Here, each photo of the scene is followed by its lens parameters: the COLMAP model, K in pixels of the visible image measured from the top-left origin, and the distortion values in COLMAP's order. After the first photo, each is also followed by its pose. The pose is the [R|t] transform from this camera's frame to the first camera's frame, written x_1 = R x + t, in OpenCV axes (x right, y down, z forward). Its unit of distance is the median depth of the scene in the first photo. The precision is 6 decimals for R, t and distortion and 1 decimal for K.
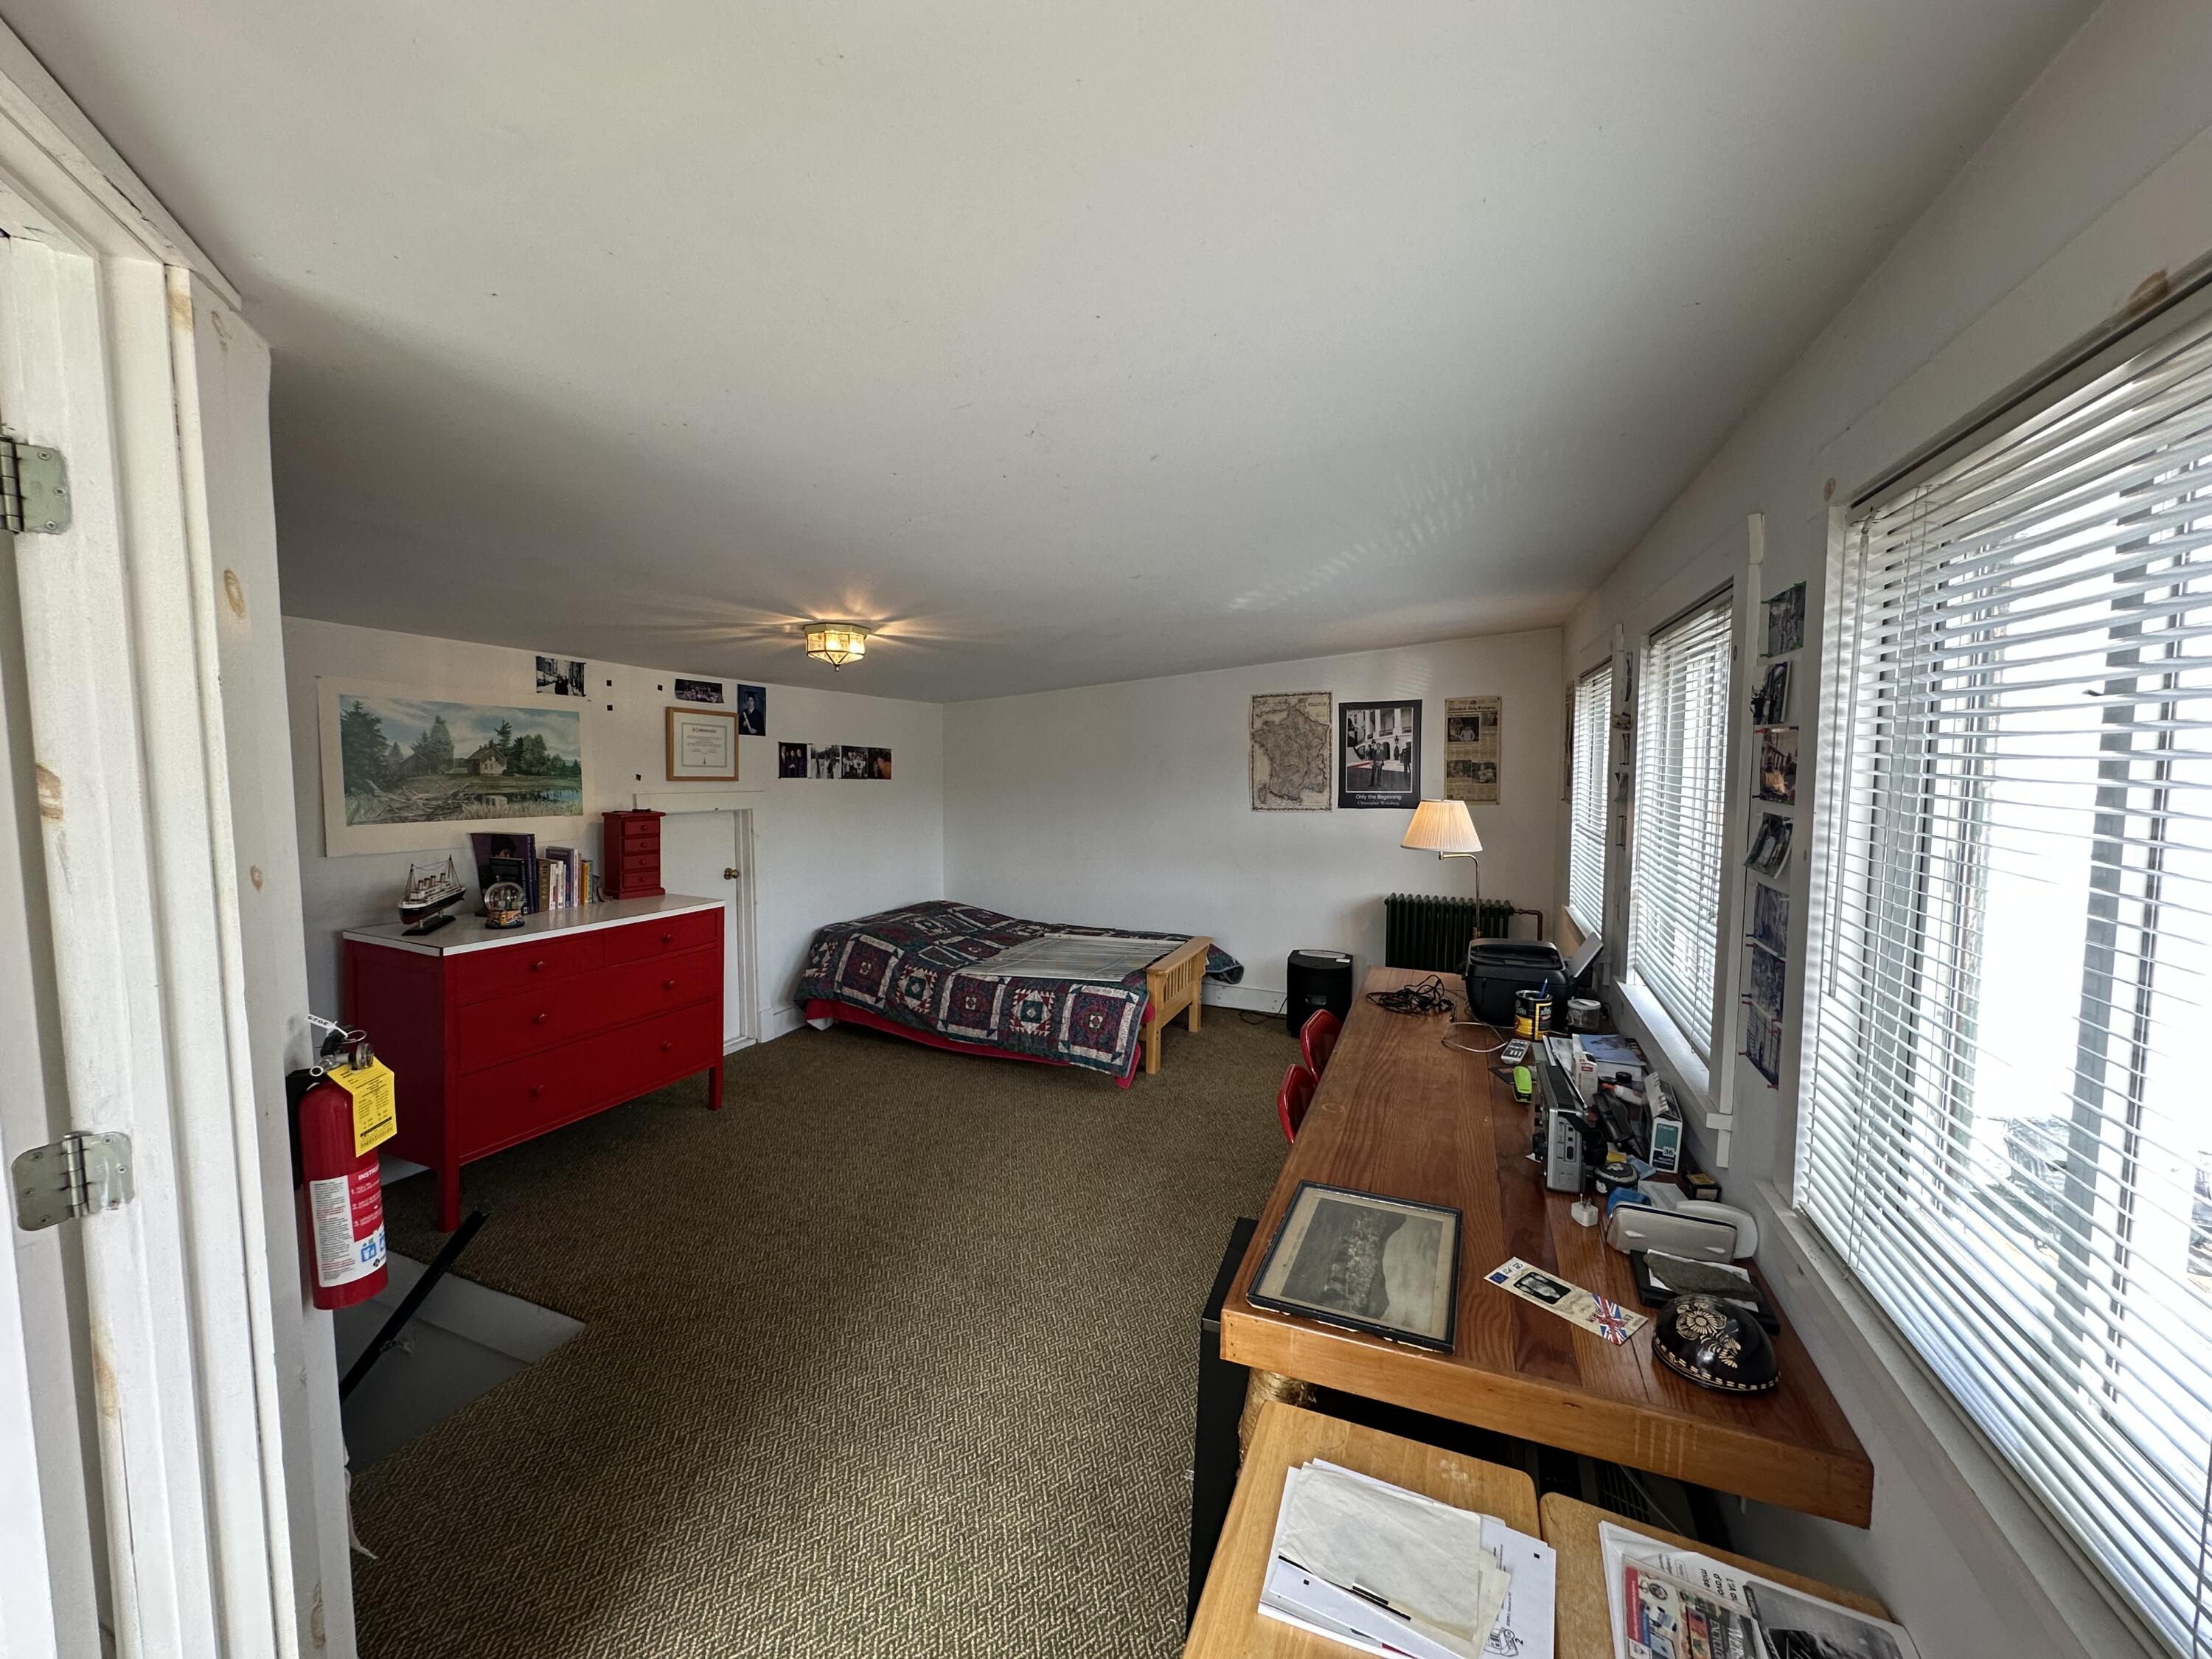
lens RADIAL K [[888.0, 0, 1102.0], [0, 888.0, 832.3], [0, 0, 1]] dist [-0.001796, -0.000177]
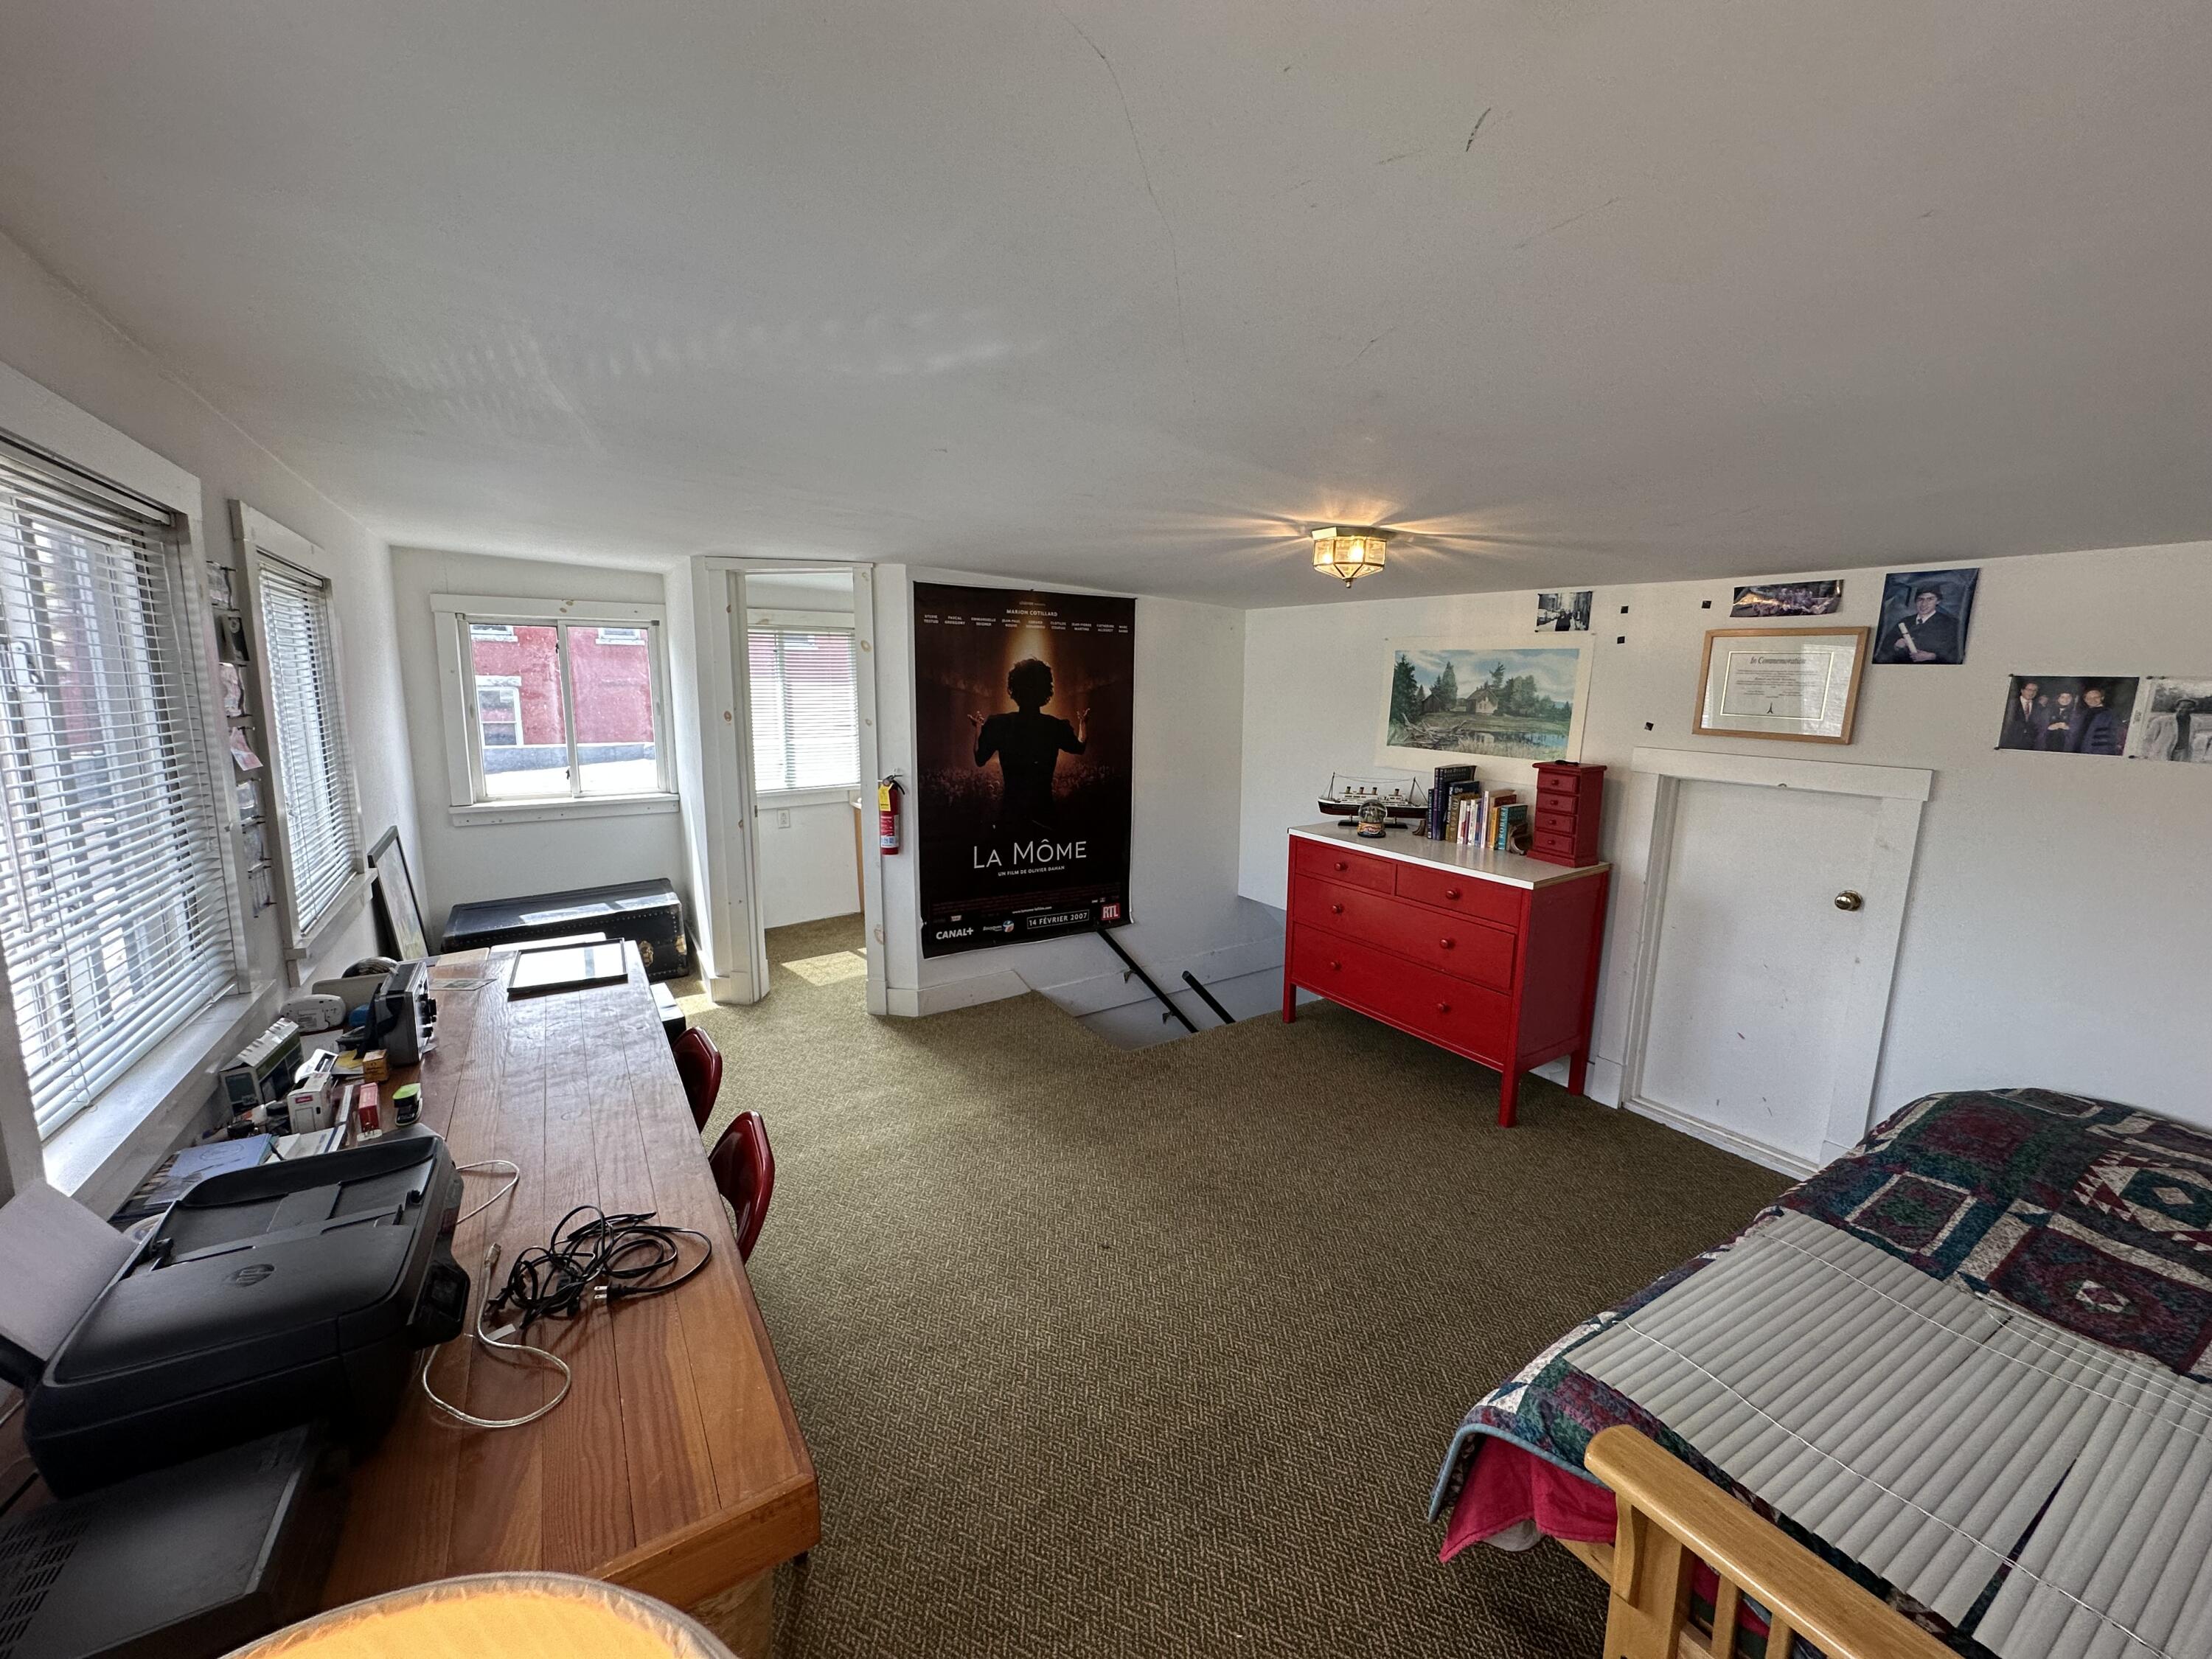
lens RADIAL K [[888.0, 0, 1101.5], [0, 888.0, 822.8], [0, 0, 1]] dist [-0.001796, -0.000177]
pose [[-0.603698, 0.103618, -0.790451, 0.442112], [-0.086896, 0.977057, 0.194446, -0.098944], [0.792463, 0.186073, -0.580843, 1.208601]]
